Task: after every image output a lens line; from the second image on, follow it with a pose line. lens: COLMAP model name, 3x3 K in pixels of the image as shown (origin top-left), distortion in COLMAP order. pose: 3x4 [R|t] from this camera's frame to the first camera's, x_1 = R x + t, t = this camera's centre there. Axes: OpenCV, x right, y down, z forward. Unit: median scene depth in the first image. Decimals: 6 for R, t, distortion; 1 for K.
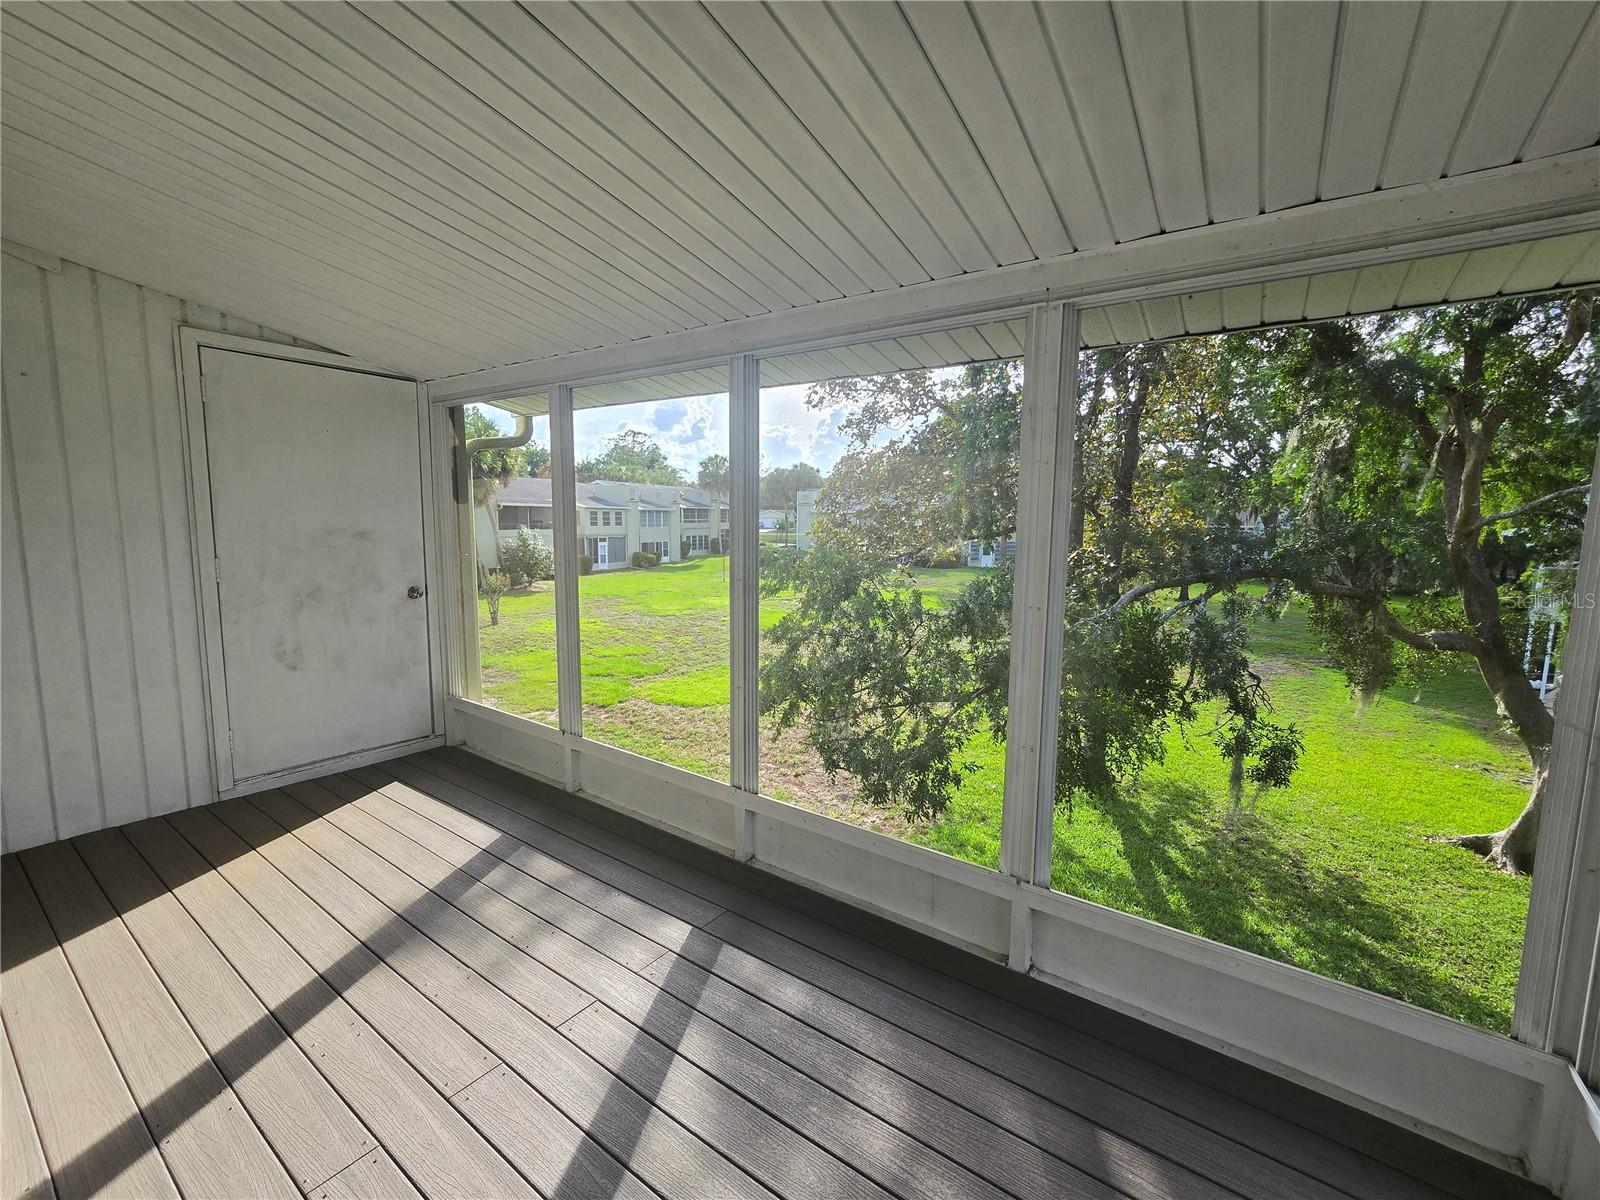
lens RADIAL K [[661.7, 0, 802.3], [0, 661.7, 594.5], [0, 0, 1]] dist [-0.002226, -0.000163]
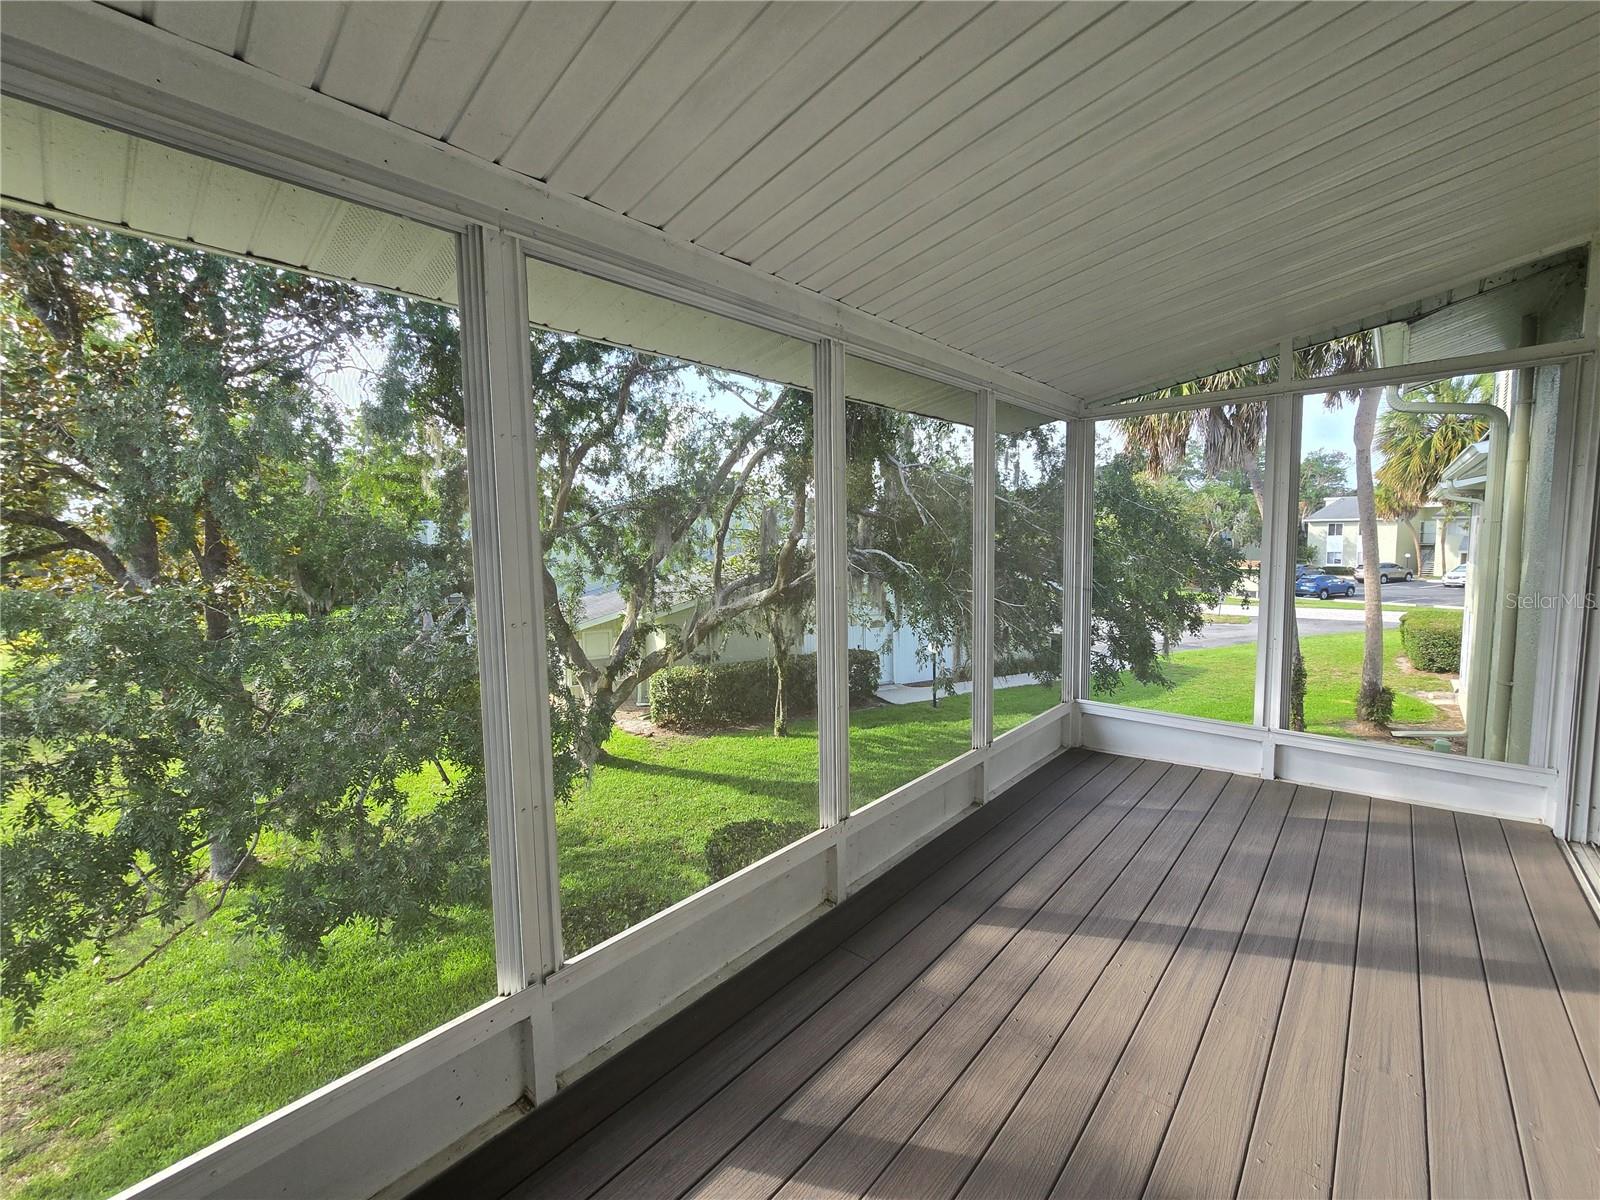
lens RADIAL K [[661.7, 0, 802.3], [0, 661.7, 594.5], [0, 0, 1]] dist [-0.002226, -0.000163]
pose [[0.104169, -0.097115, 0.989807, -1.134055], [0.126179, 0.988470, 0.083704, -0.110545], [-0.986523, 0.116174, 0.115222, 1.077191]]
